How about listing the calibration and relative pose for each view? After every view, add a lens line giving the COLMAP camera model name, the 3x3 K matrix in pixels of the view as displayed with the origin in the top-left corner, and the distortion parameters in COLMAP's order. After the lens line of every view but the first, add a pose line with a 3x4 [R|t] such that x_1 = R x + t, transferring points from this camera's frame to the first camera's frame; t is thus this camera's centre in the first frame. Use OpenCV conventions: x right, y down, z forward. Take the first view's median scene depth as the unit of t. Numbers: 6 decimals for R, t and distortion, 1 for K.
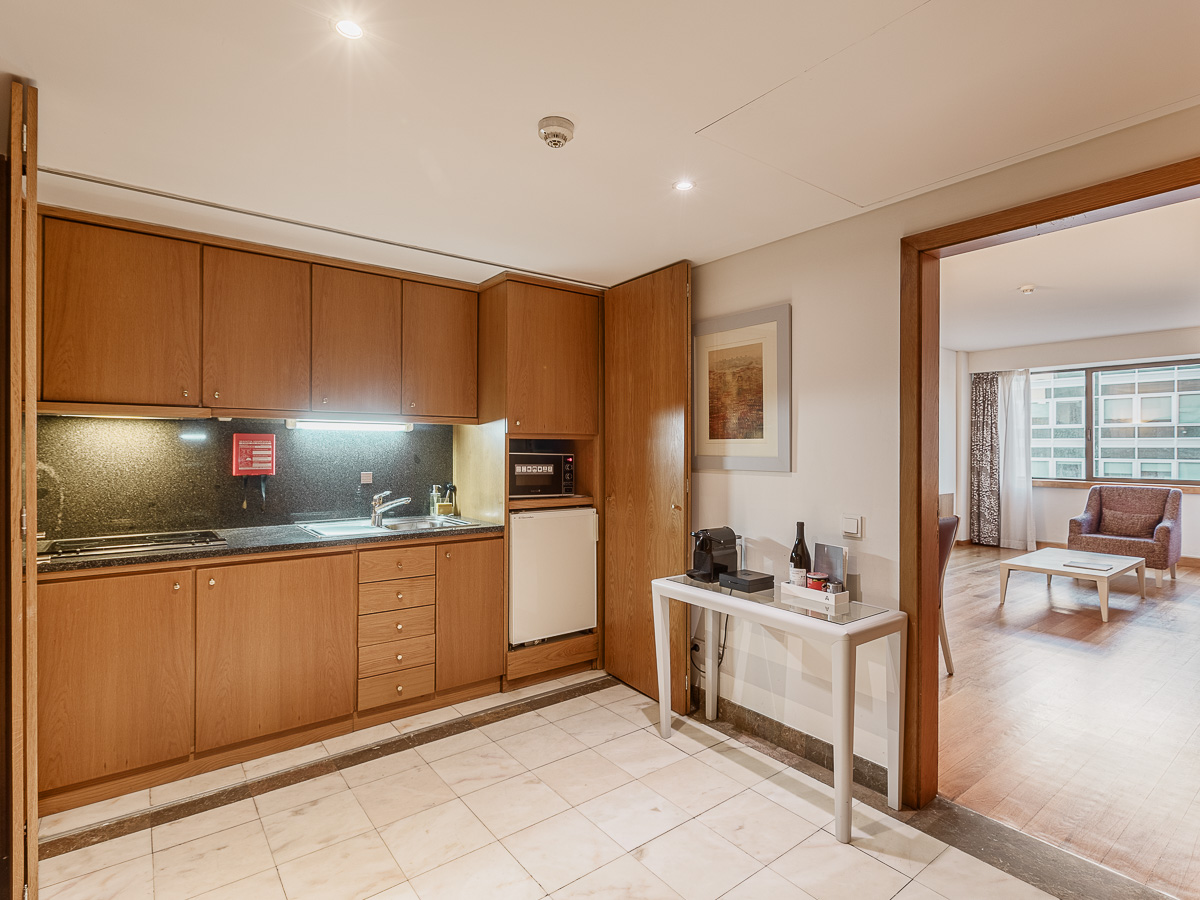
lens RADIAL K [[619.7, 0, 574.6], [0, 619.7, 444.3], [0, 0, 1]] dist [-0.000325, -0.000844]
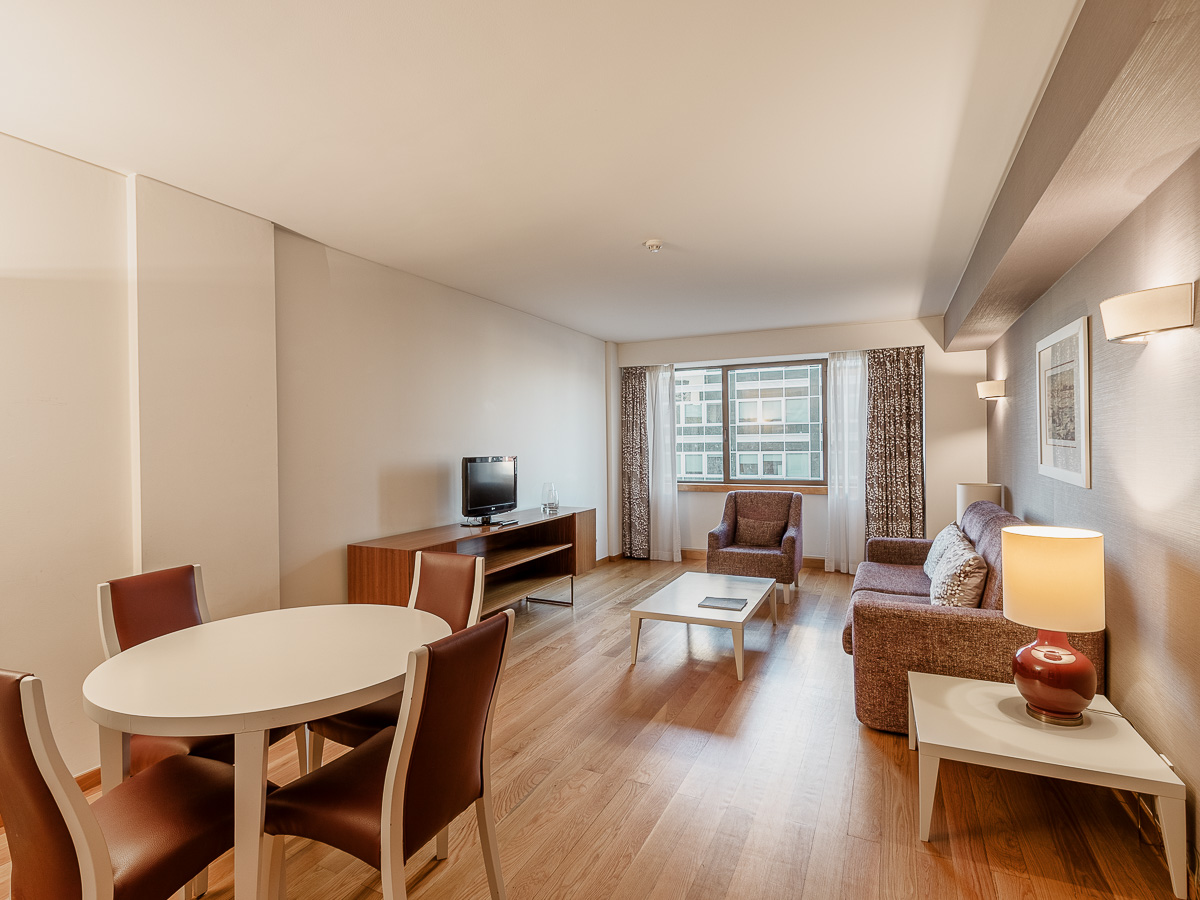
lens RADIAL K [[619.7, 0, 595.7], [0, 619.7, 445.9], [0, 0, 1]] dist [-0.000325, -0.000844]
pose [[0.887262, -0.017811, 0.460922, 0.200297], [0.015421, 0.999841, 0.008952, -0.010060], [-0.461008, -0.000835, 0.887396, 0.230804]]
